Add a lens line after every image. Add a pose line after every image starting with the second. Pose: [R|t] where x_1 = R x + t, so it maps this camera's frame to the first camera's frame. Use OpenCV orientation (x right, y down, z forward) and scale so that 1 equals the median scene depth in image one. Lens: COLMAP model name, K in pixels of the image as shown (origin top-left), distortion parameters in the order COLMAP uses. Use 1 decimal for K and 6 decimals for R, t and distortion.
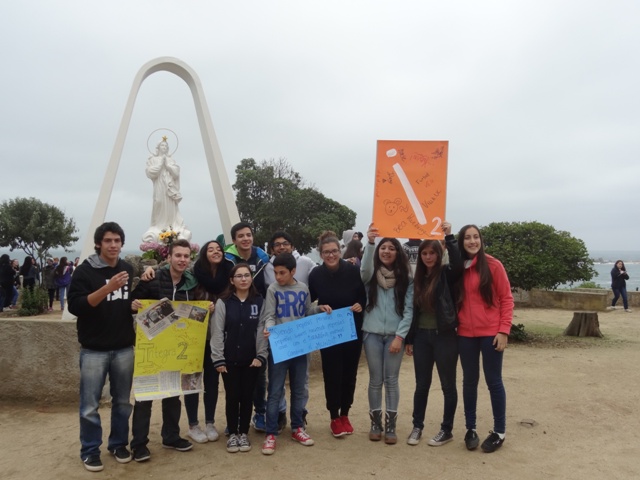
lens RADIAL K [[577.9, 0, 320.0], [0, 577.9, 240.0], [0, 0, 1]] dist [-0.037877, 0.062737]
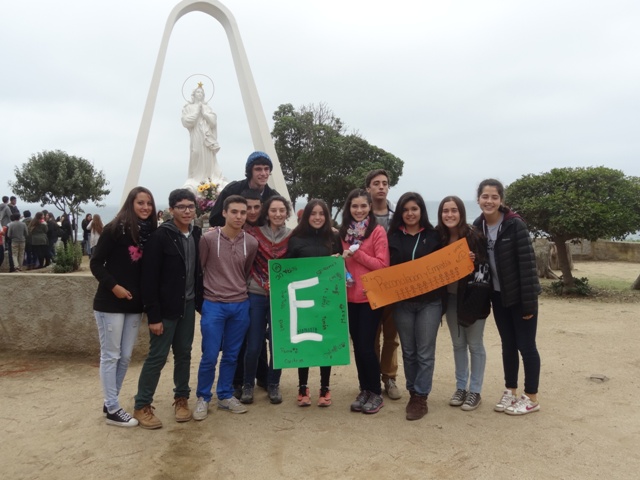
lens RADIAL K [[619.1, 0, 320.0], [0, 619.1, 240.0], [0, 0, 1]] dist [-0.010169, 0.024559]
pose [[0.998220, -0.009954, -0.058798, -0.016937], [0.014546, 0.996832, 0.078194, 0.001000], [0.057833, -0.078910, 0.995203, -0.015051]]
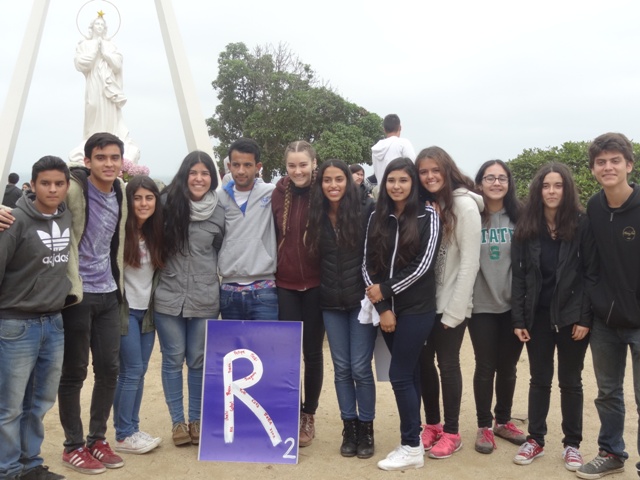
lens RADIAL K [[850.9, 0, 320.0], [0, 850.9, 240.0], [0, 0, 1]] dist [-0.011395, 0.004516]
pose [[0.996169, 0.024610, -0.083915, 0.088235], [-0.017019, 0.995796, 0.090007, -0.000203], [0.085778, -0.088234, 0.992400, -0.024189]]
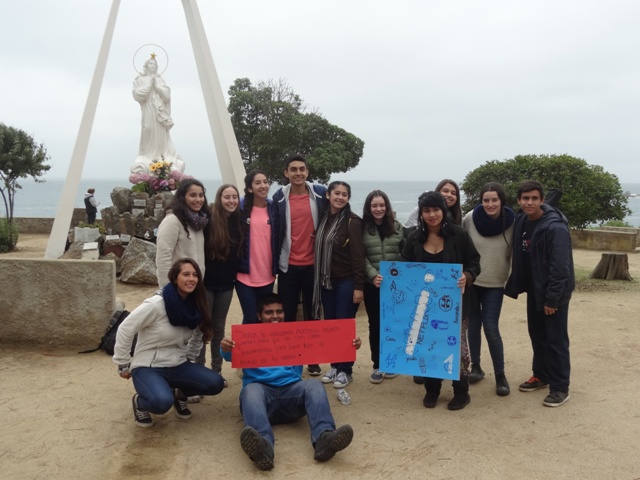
lens RADIAL K [[653.0, 0, 320.0], [0, 653.0, 240.0], [0, 0, 1]] dist [0.012010, -0.004469]
pose [[0.999825, 0.006644, 0.017467, -0.028871], [-0.008514, 0.993979, 0.109240, -0.006594], [-0.016636, -0.109370, 0.993862, -0.033255]]
